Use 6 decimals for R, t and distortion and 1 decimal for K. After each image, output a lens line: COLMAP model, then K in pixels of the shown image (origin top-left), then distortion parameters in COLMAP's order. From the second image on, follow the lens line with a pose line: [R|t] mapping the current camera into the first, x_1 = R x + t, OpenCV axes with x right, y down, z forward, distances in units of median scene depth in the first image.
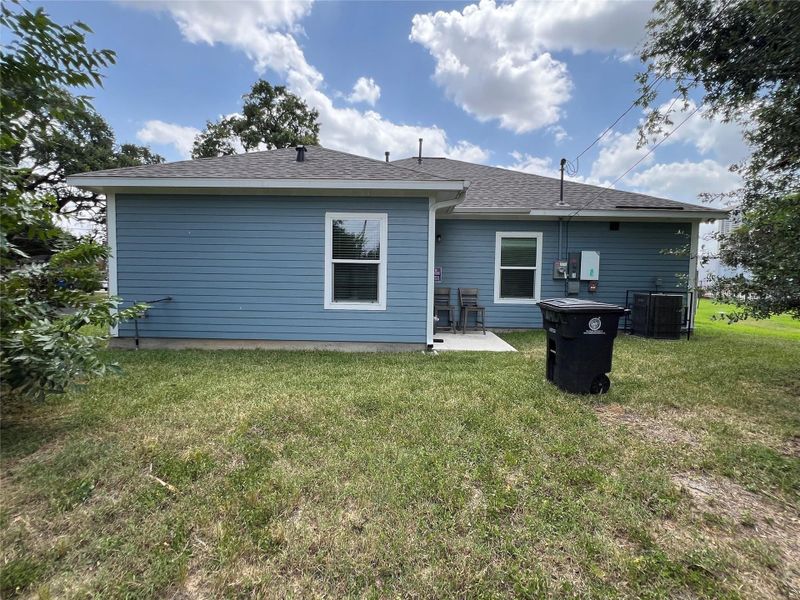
lens RADIAL K [[344.3, 0, 399.1], [0, 344.3, 297.6], [0, 0, 1]] dist [-0.010923, 0.003999]
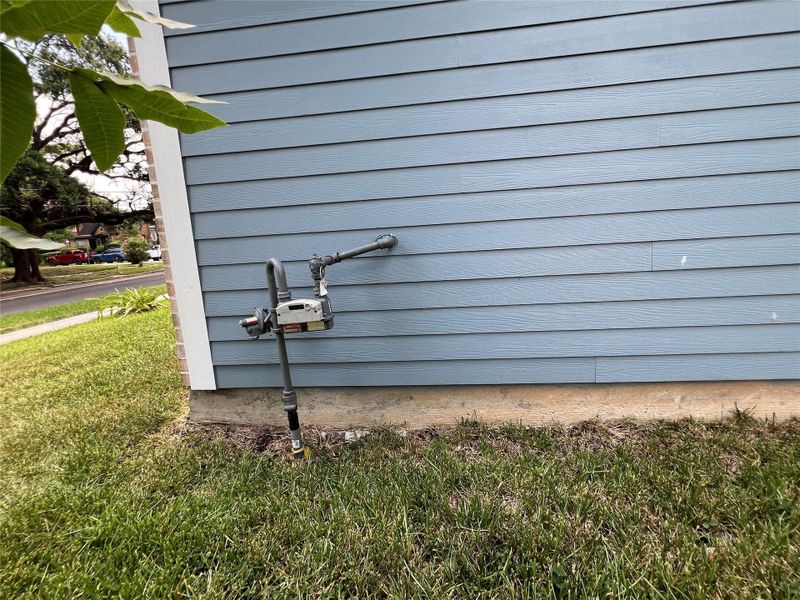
lens RADIAL K [[344.3, 0, 399.1], [0, 344.3, 297.6], [0, 0, 1]] dist [-0.010923, 0.003999]
pose [[0.993526, -0.056410, -0.098609, -0.191919], [0.069015, 0.989176, 0.129494, 0.003022], [0.090237, -0.135461, 0.986665, 0.220927]]
